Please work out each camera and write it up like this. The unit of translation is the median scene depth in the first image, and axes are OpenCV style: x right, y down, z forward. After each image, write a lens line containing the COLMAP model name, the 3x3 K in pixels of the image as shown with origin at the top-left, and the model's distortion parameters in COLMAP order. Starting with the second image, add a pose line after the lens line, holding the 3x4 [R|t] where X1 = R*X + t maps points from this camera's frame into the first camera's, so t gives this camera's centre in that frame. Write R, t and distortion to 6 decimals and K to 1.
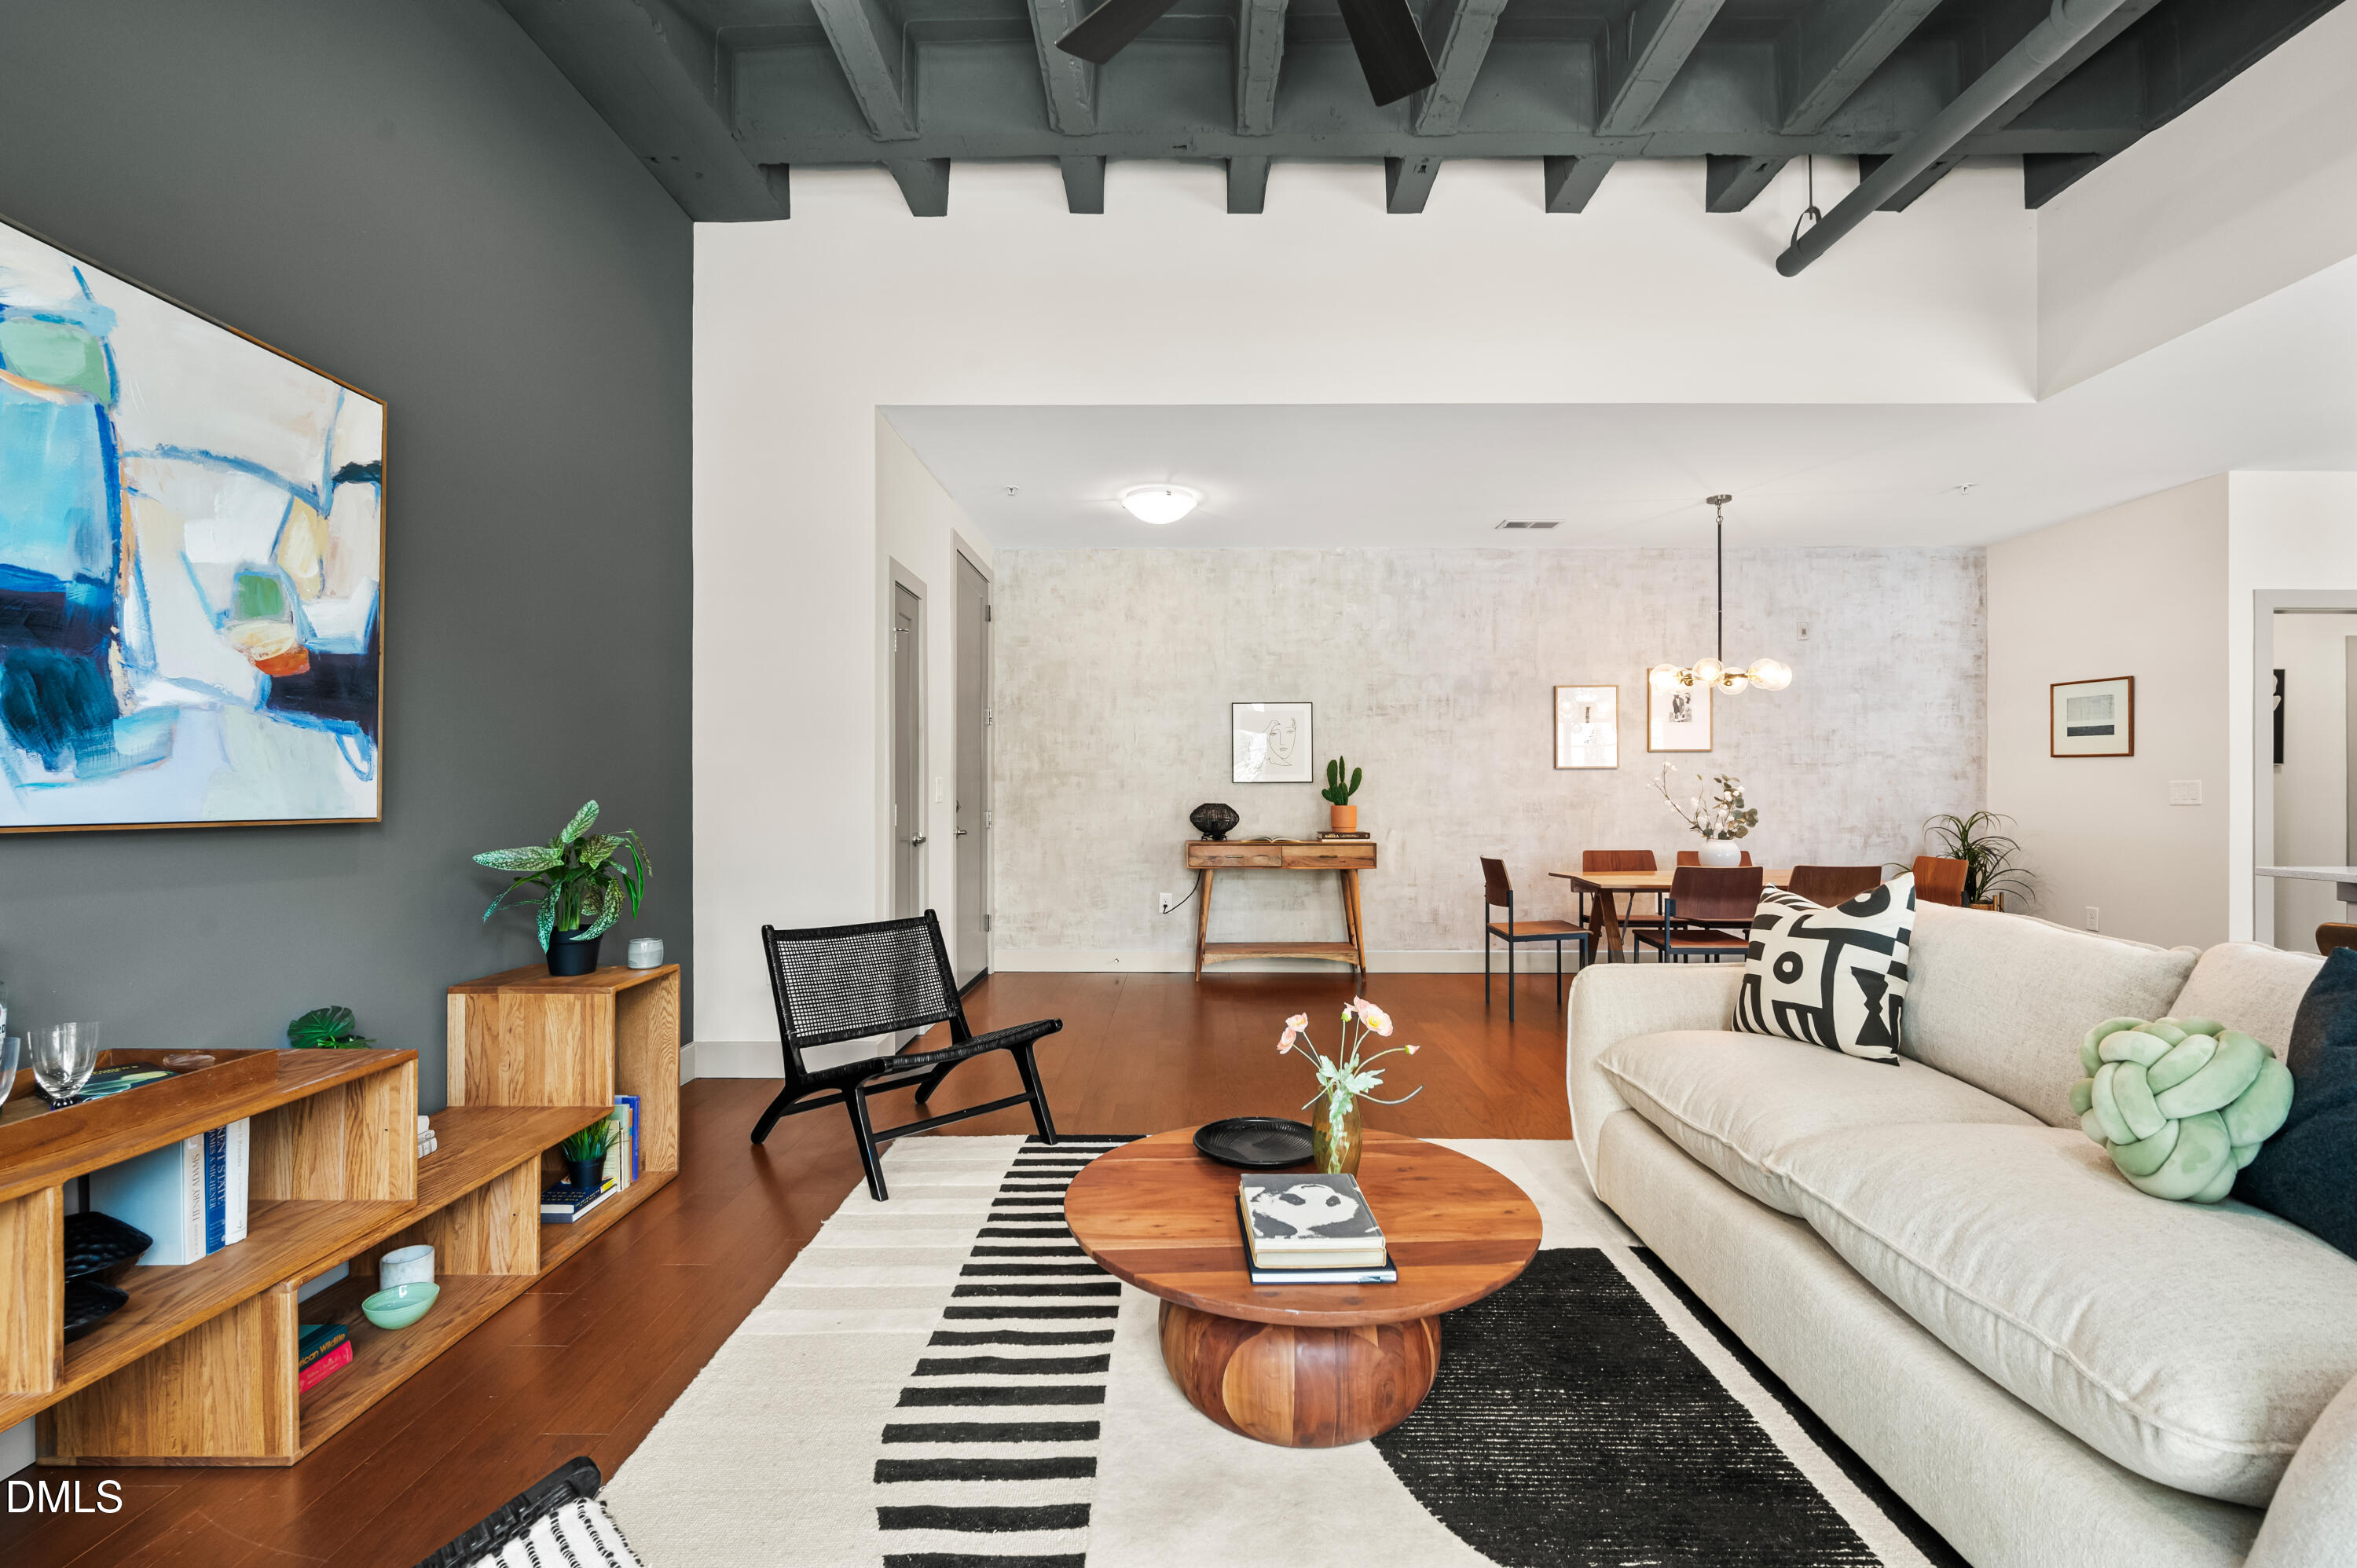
lens RADIAL K [[1037.5, 0, 1192.0], [0, 1037.5, 781.4], [0, 0, 1]] dist [-0.001441, 0.000234]
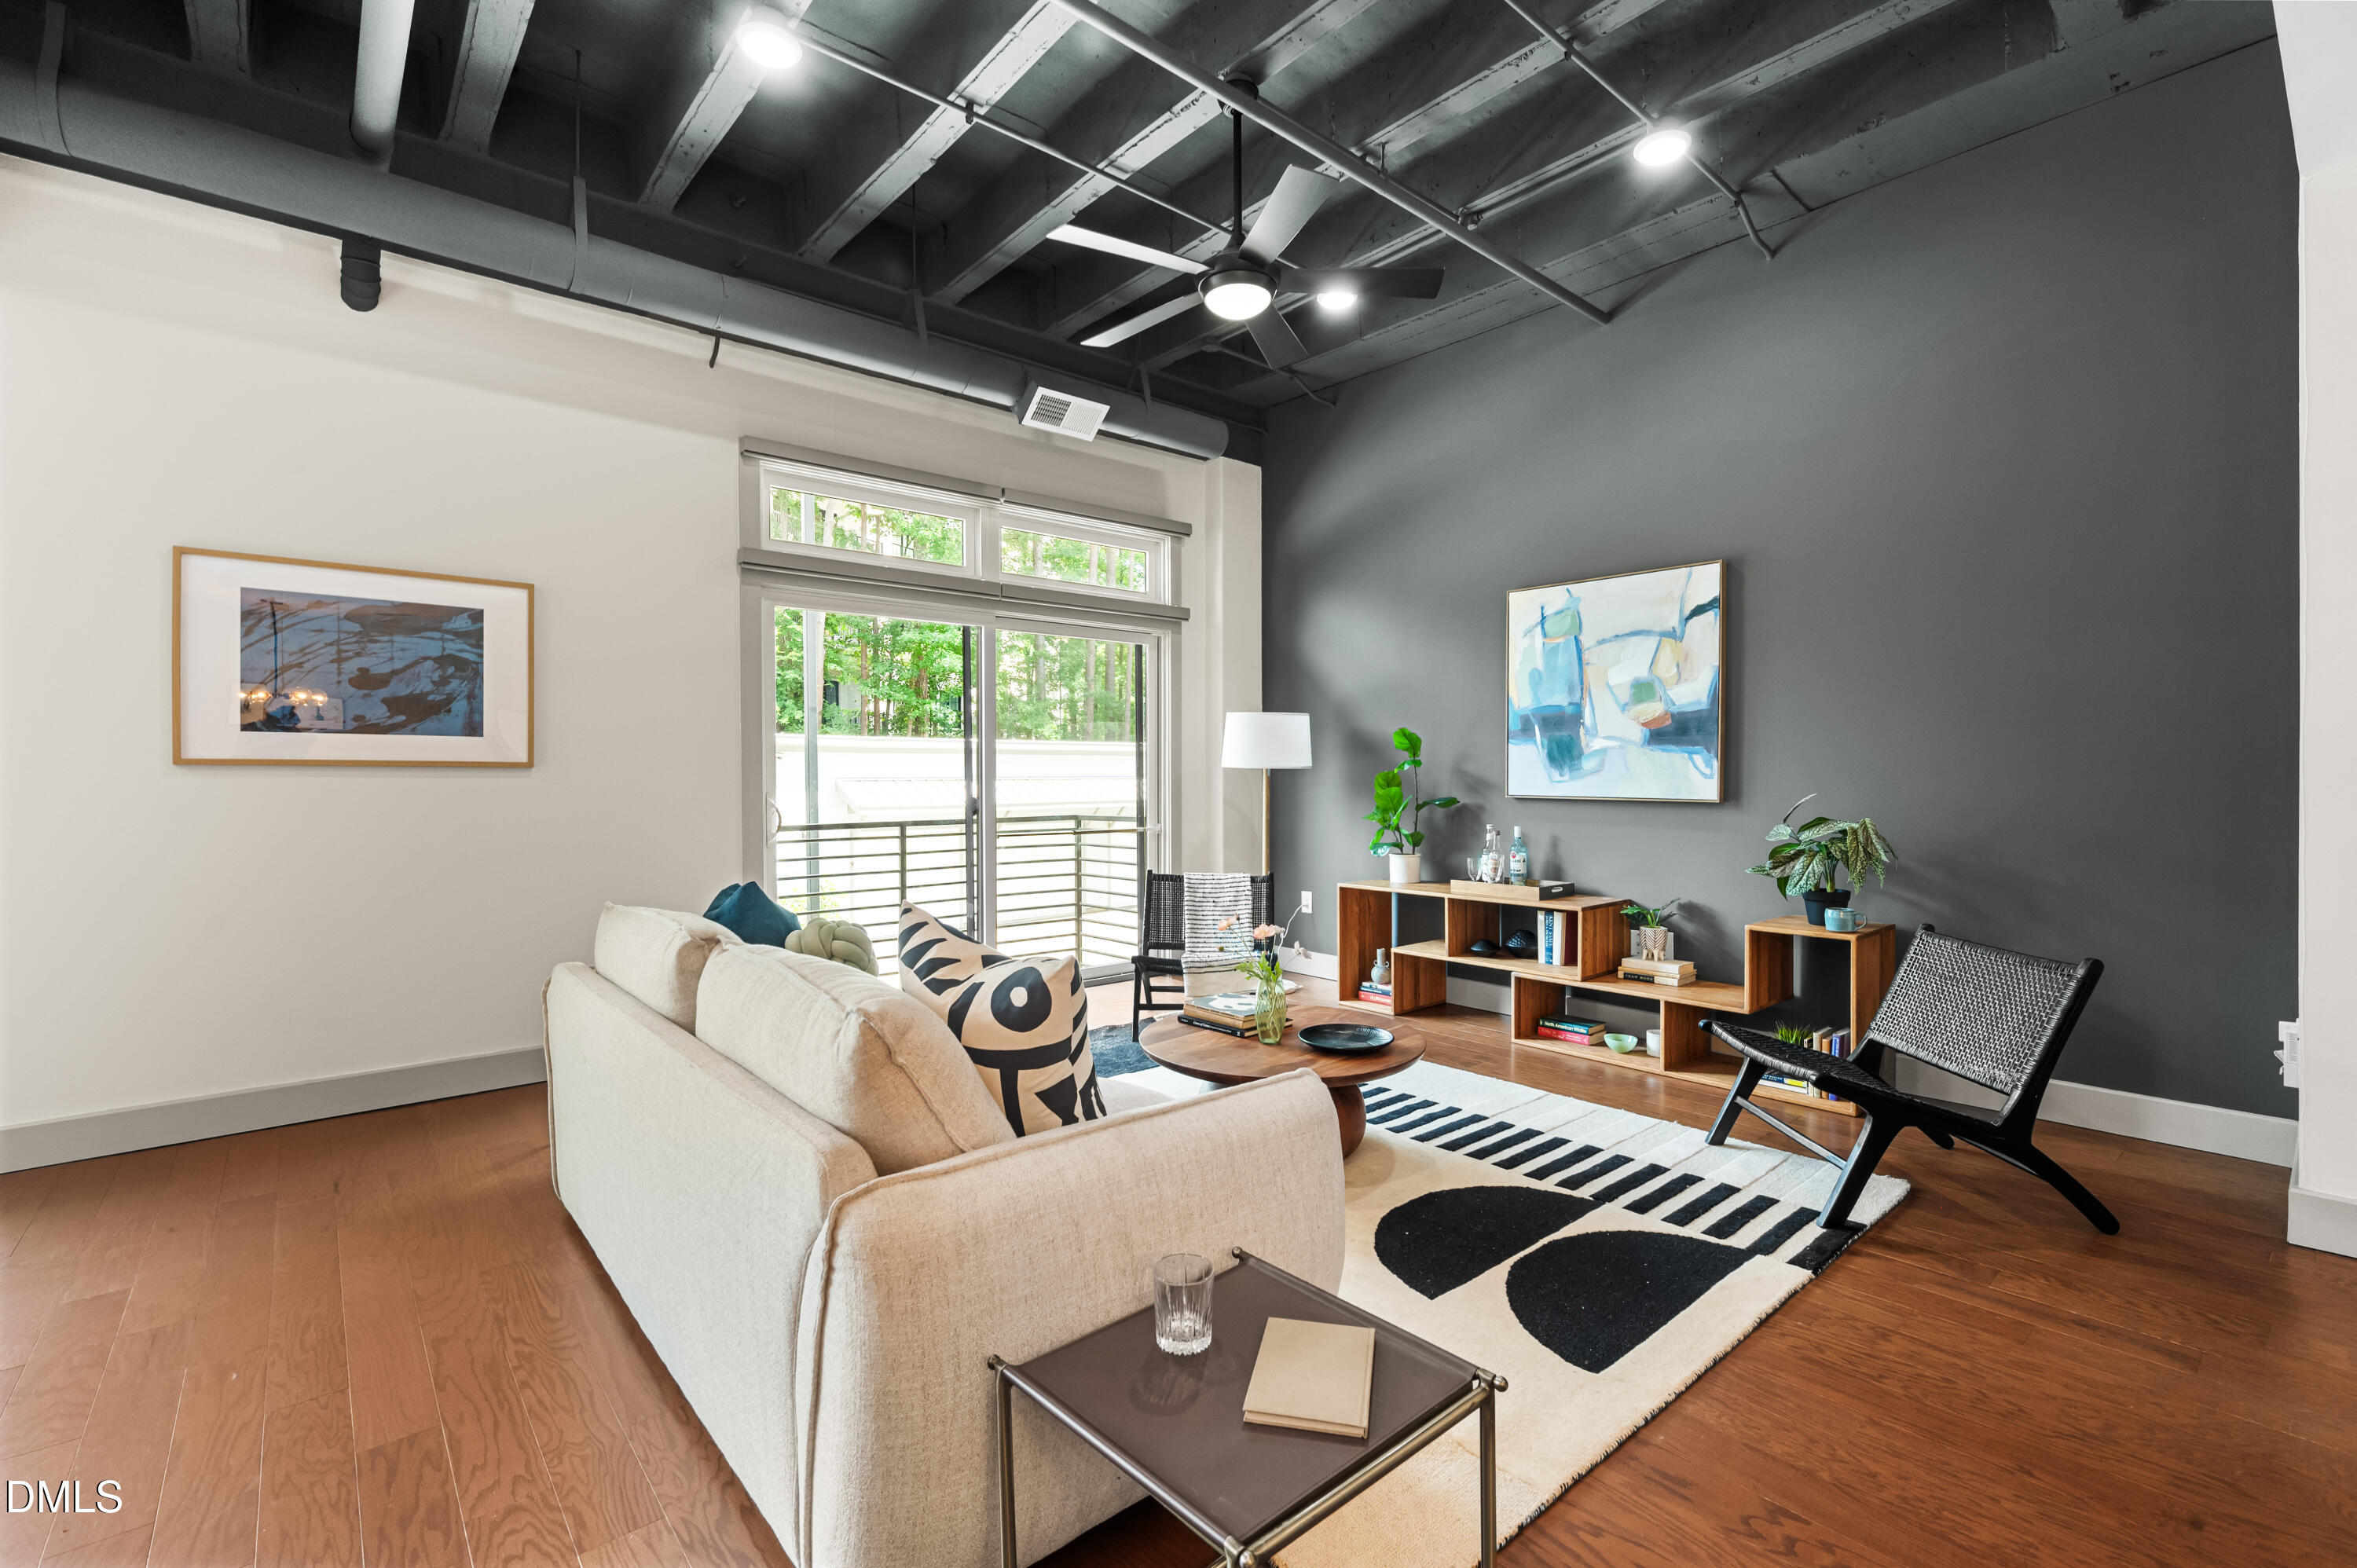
lens RADIAL K [[1037.5, 0, 1174.6], [0, 1037.5, 774.3], [0, 0, 1]] dist [-0.001441, 0.000234]
pose [[-0.758914, 0.002687, -0.651185, 0.393712], [0.008671, 0.999945, -0.005979, -0.002190], [0.651133, -0.010184, -0.758895, 0.649246]]
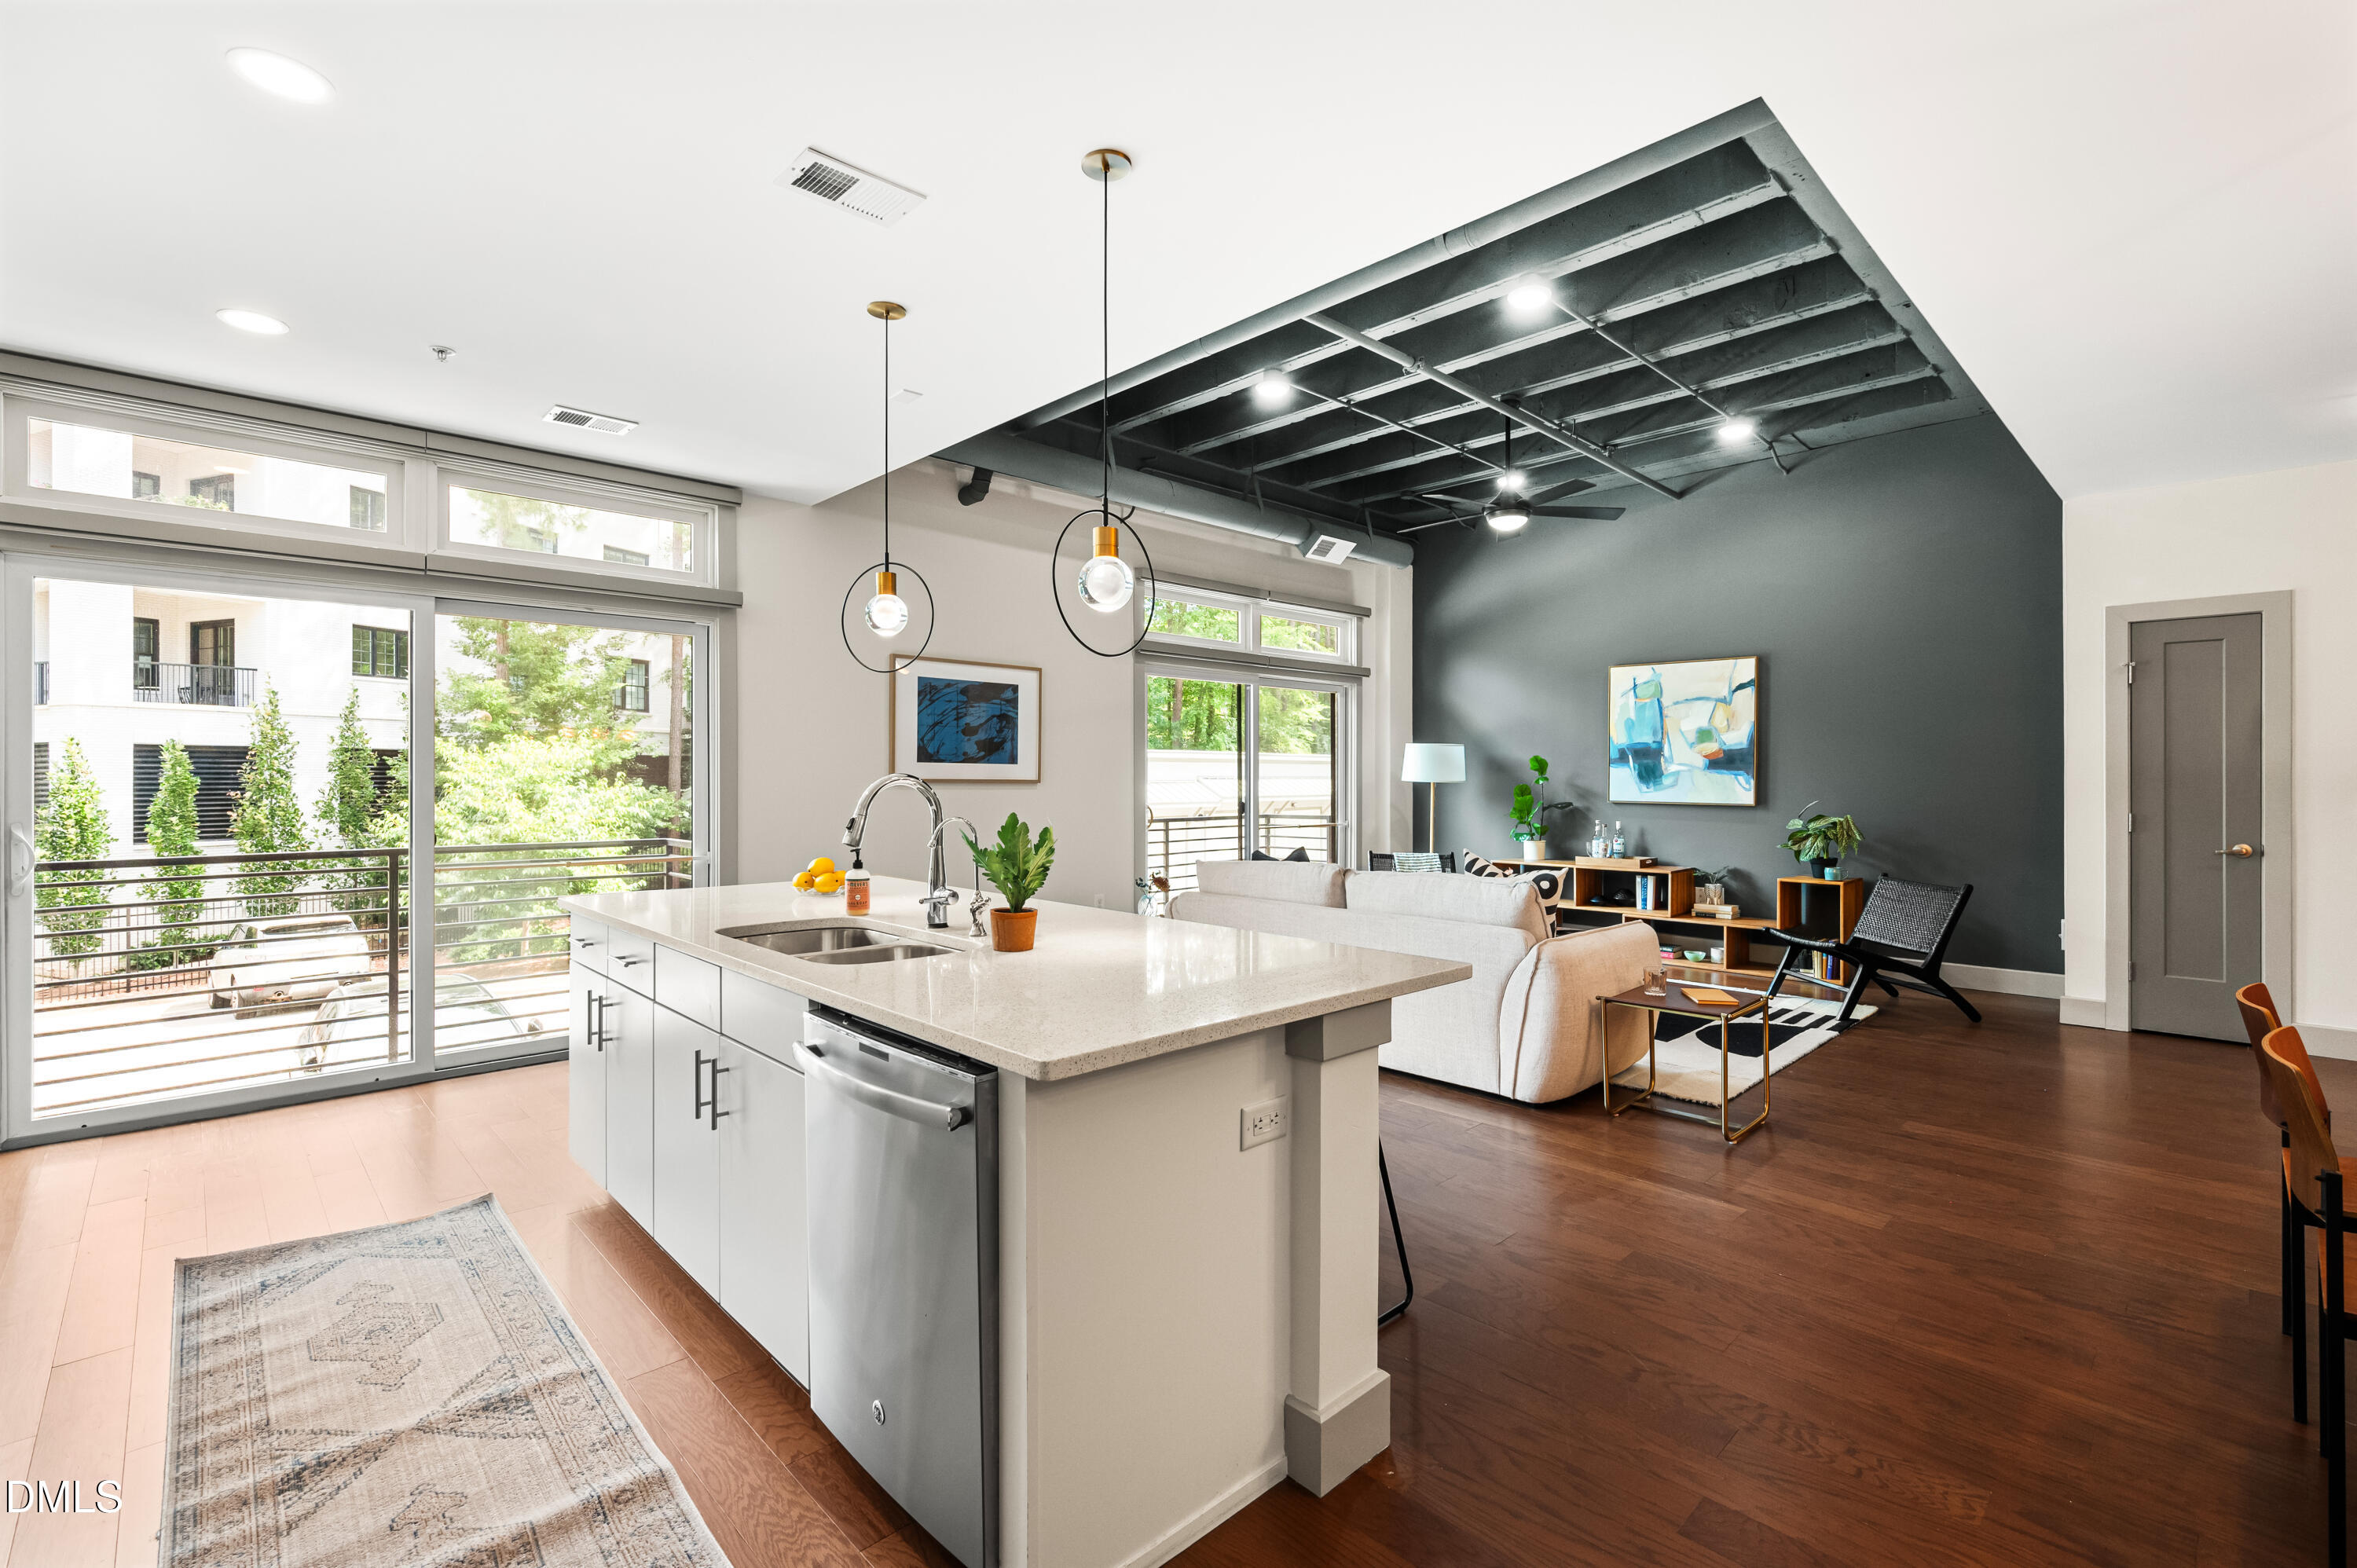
lens RADIAL K [[1037.5, 0, 1177.1], [0, 1037.5, 768.7], [0, 0, 1]] dist [-0.001441, 0.000234]
pose [[-0.722788, -0.004737, -0.691054, 0.865115], [0.005922, 0.999897, -0.013047, -0.013066], [0.691044, -0.013523, -0.722686, 0.734390]]
